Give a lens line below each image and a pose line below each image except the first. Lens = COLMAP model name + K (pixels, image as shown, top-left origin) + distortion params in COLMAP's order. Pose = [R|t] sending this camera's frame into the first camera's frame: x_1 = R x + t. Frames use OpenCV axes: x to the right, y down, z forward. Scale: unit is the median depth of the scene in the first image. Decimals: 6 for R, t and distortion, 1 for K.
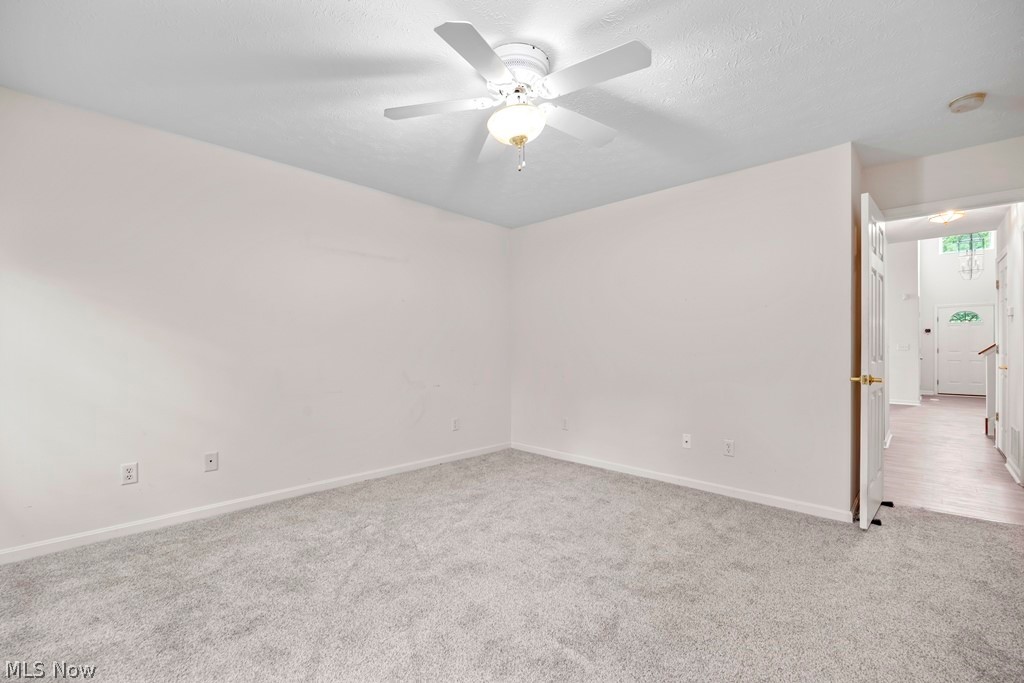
lens RADIAL K [[435.0, 0, 512.0], [0, 435.0, 341.5], [0, 0, 1]] dist [-0.013517, -0.000216]
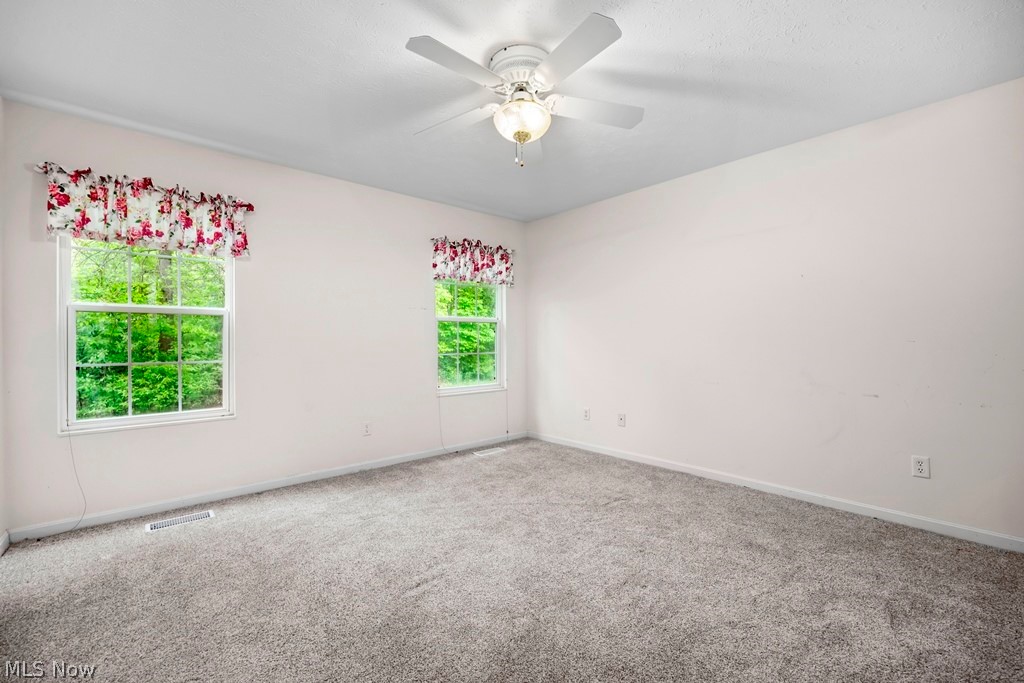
lens RADIAL K [[435.0, 0, 512.0], [0, 435.0, 341.5], [0, 0, 1]] dist [-0.013517, -0.000216]
pose [[-0.074348, 0.005449, -0.997217, 0.689363], [0.018449, 0.999821, 0.004087, 0.008900], [0.997062, -0.018094, -0.074436, 0.695088]]
